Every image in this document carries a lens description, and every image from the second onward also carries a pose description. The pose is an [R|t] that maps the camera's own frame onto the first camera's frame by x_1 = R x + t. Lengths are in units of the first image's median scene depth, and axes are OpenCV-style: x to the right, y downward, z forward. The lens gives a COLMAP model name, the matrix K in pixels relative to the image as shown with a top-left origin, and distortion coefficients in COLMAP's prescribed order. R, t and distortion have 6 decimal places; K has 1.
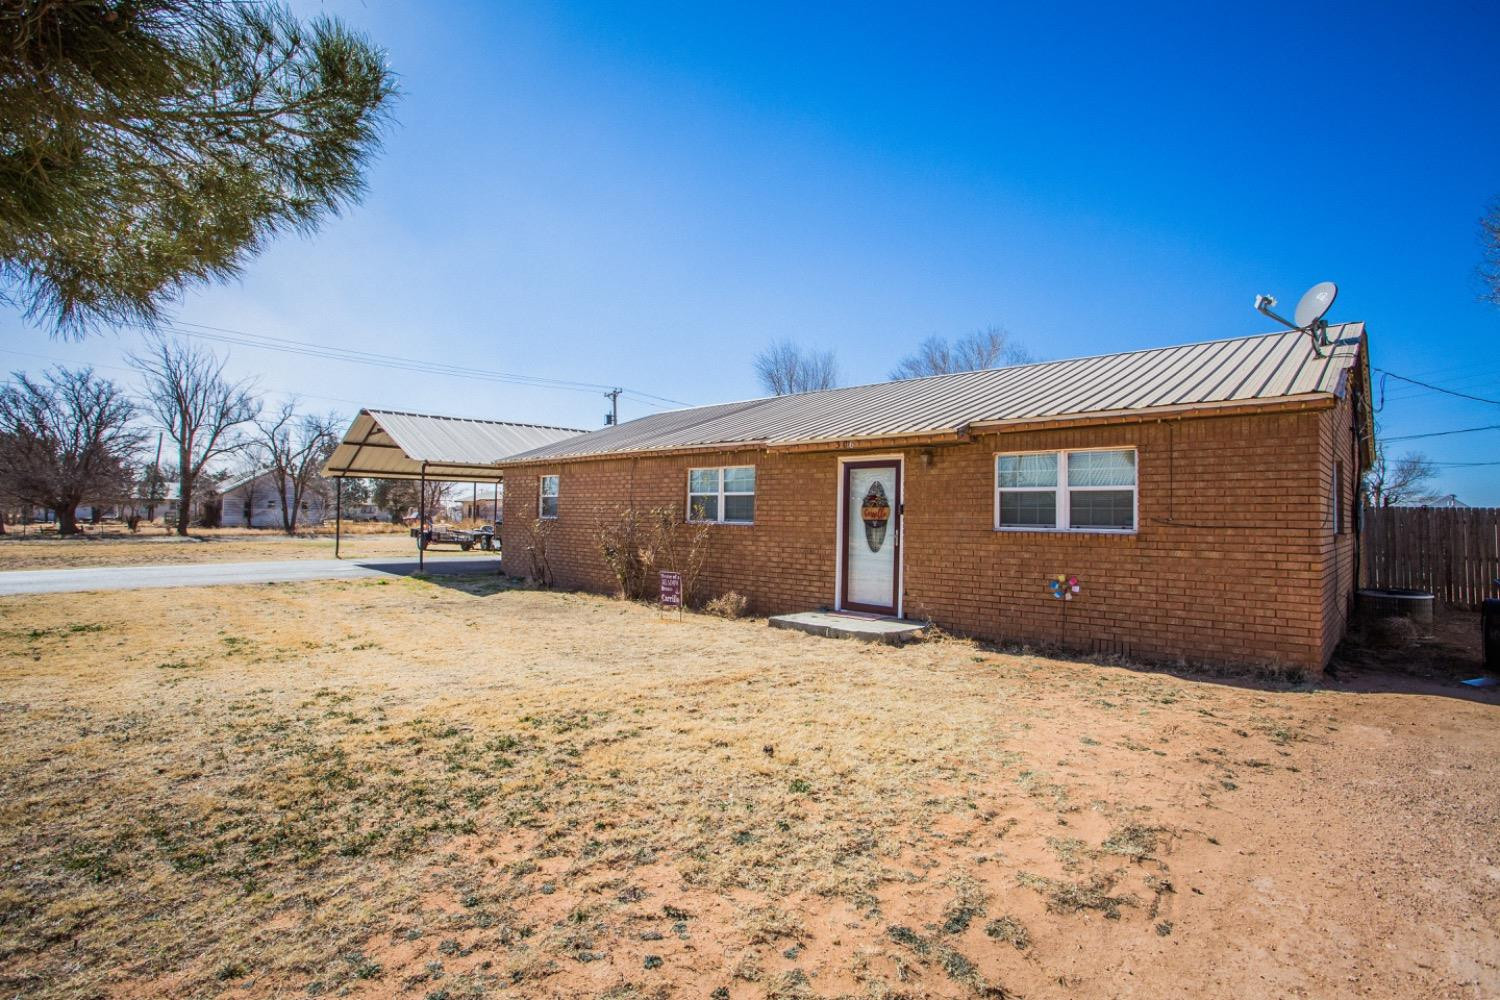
lens RADIAL K [[732.4, 0, 740.6], [0, 732.4, 492.5], [0, 0, 1]] dist [-0.081325, 0.037222]
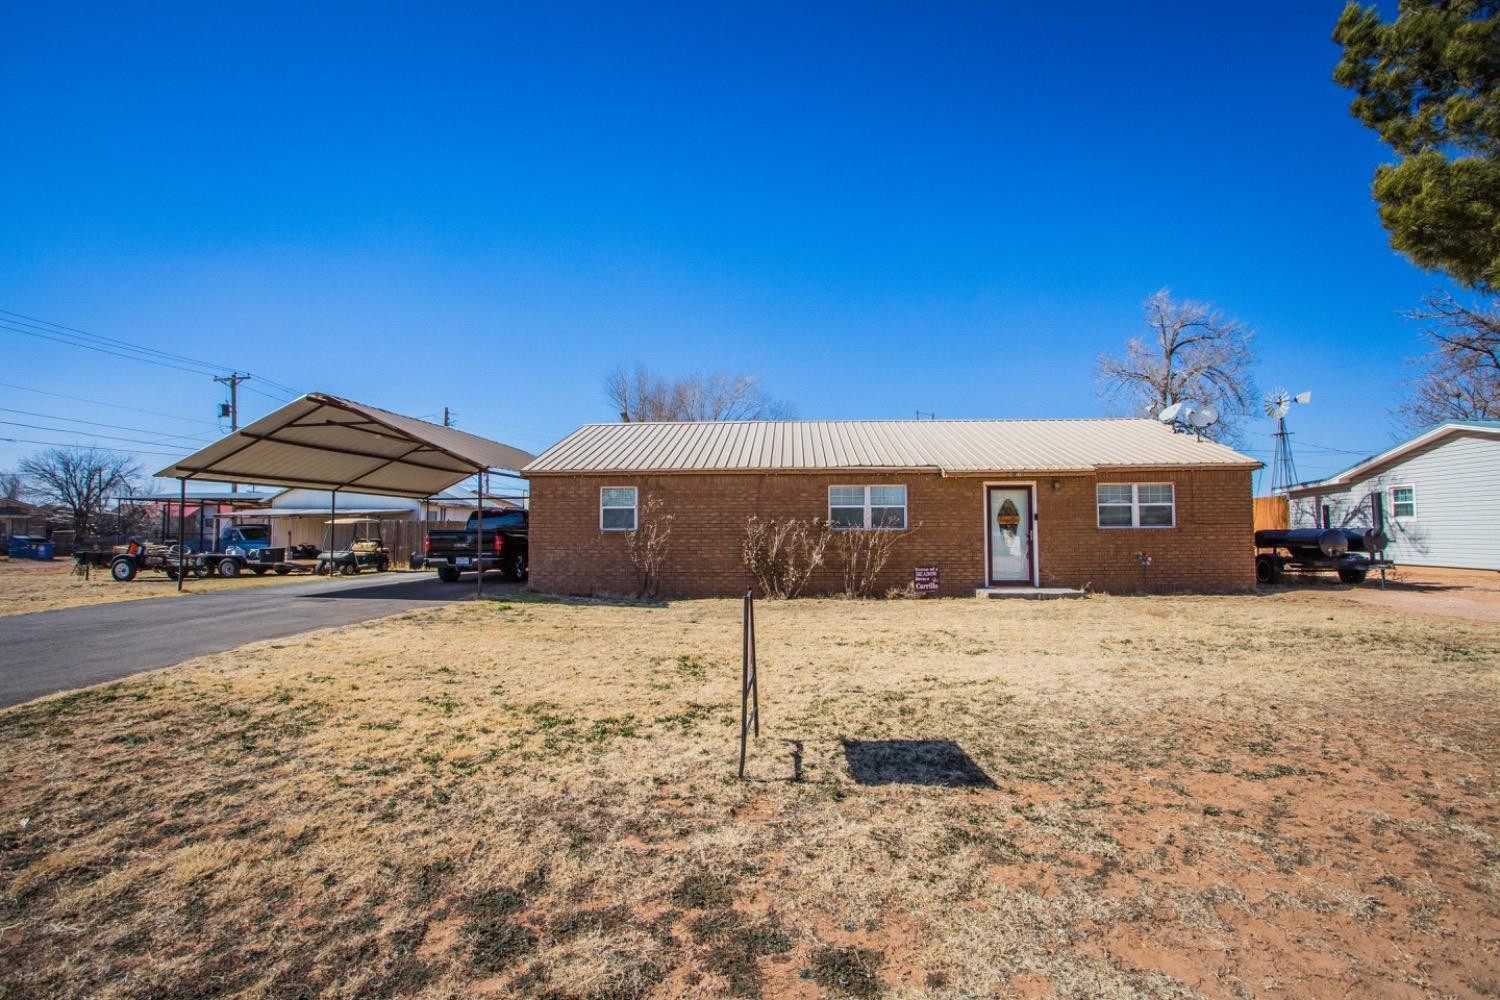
lens RADIAL K [[732.4, 0, 740.6], [0, 732.4, 492.5], [0, 0, 1]] dist [-0.081325, 0.037222]
pose [[0.766350, 0.017625, 0.642182, -1.209784], [-0.007035, 0.999794, -0.019044, 0.004167], [-0.642385, 0.010077, 0.766316, 0.205741]]
